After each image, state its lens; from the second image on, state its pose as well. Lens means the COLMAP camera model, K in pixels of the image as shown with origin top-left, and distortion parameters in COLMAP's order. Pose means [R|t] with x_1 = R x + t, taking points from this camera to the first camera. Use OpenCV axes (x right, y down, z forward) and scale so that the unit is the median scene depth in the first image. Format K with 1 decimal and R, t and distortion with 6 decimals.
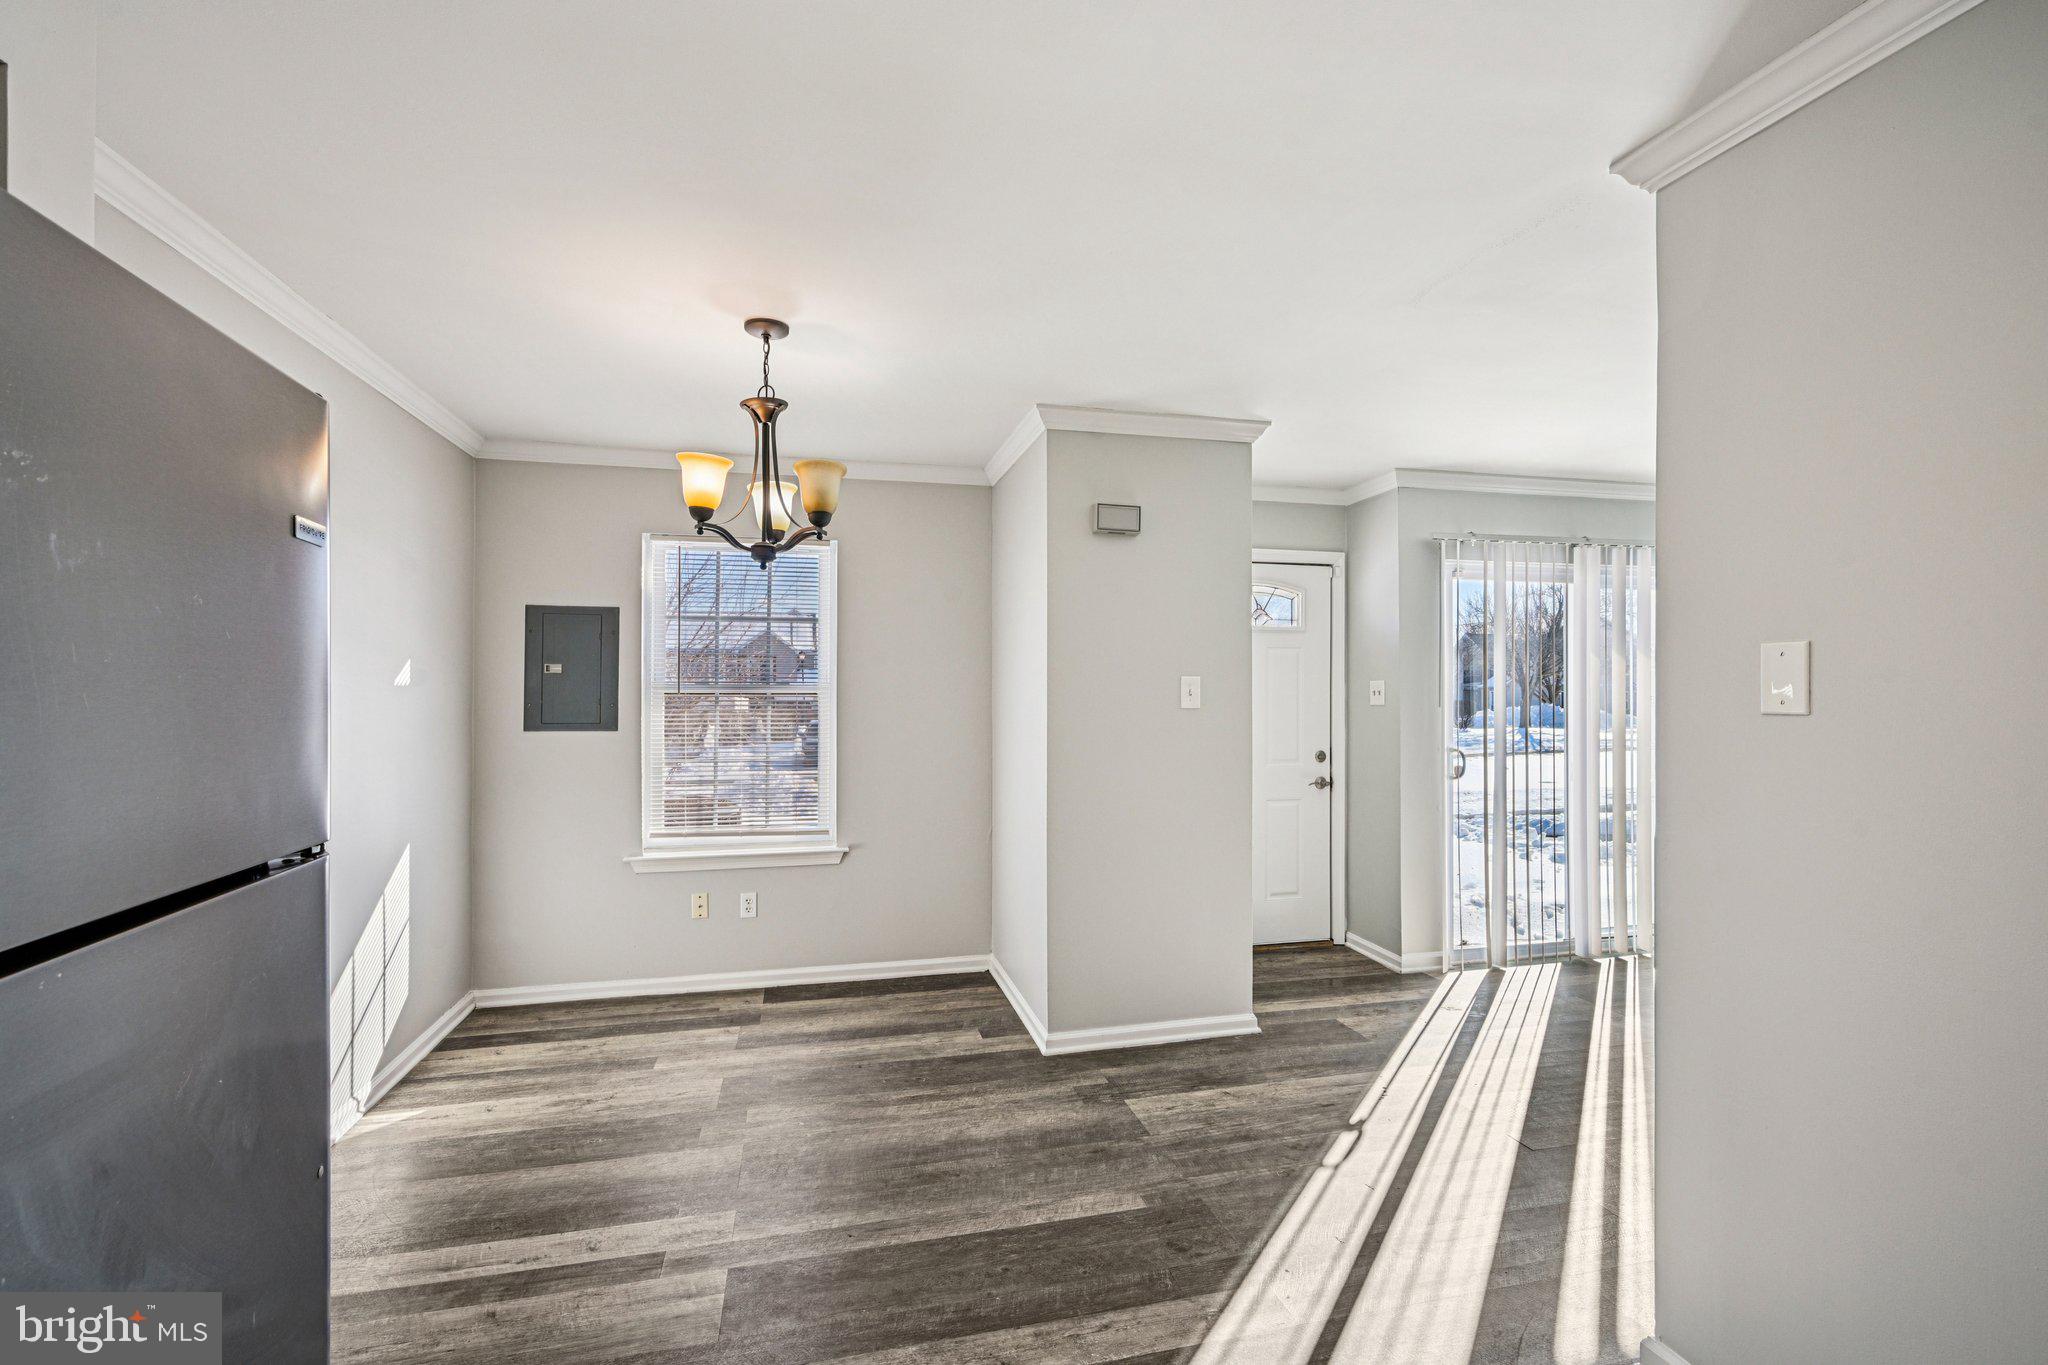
lens RADIAL K [[911.6, 0, 1029.1], [0, 911.6, 682.5], [0, 0, 1]] dist [-0.001434, 0.000507]
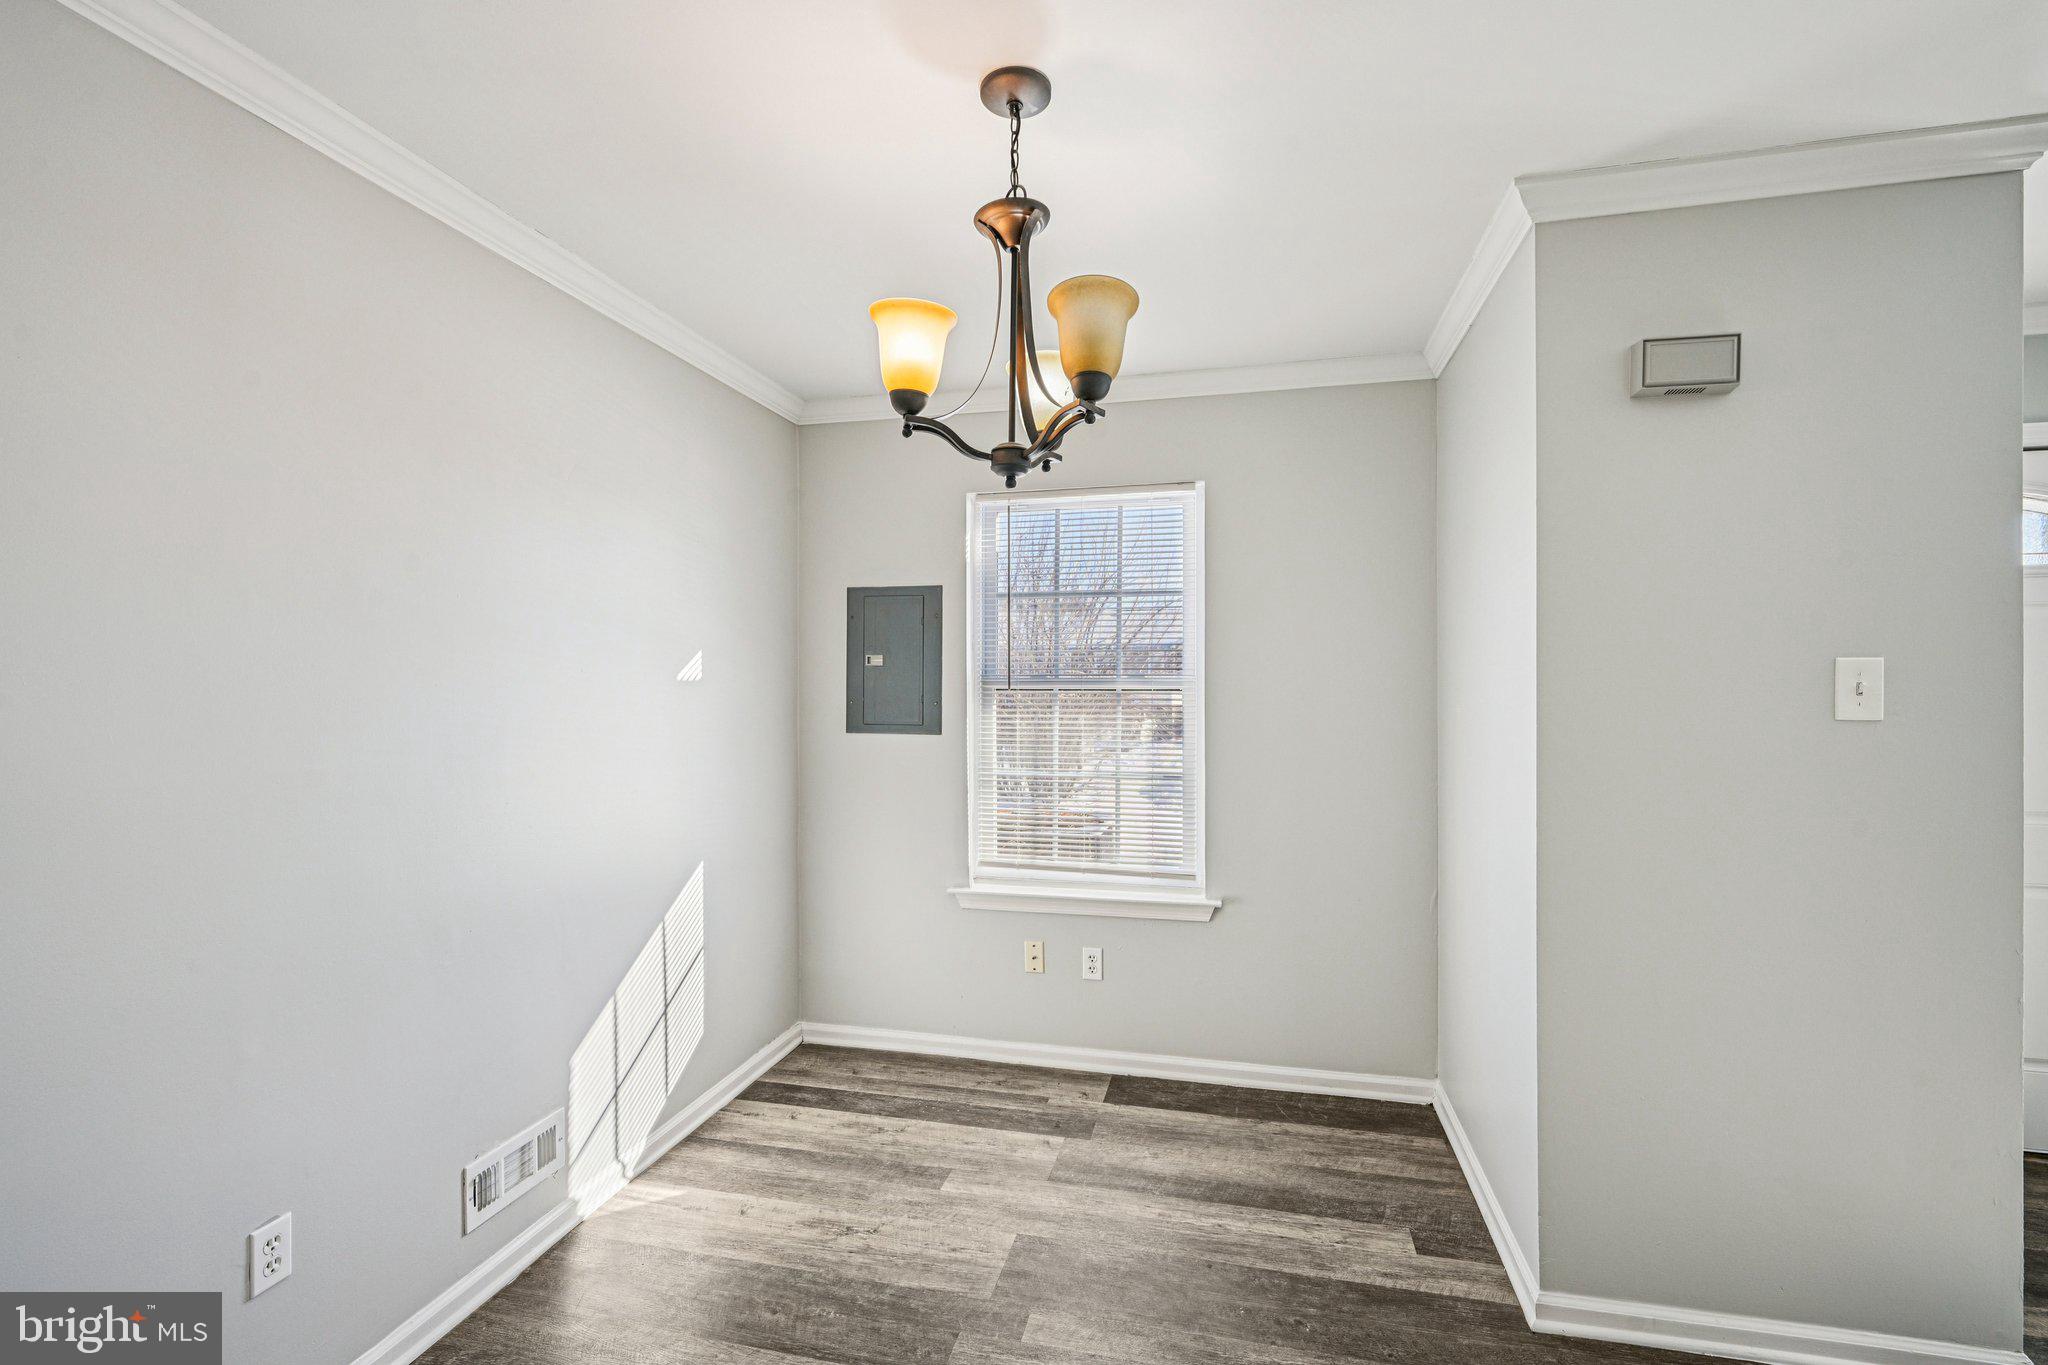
lens RADIAL K [[911.6, 0, 1029.1], [0, 911.6, 682.5], [0, 0, 1]] dist [-0.001434, 0.000507]
pose [[0.890030, -0.002929, -0.455893, -0.002779], [0.006053, 0.999967, 0.005394, 0.001795], [0.455862, -0.007561, 0.890018, 0.338551]]
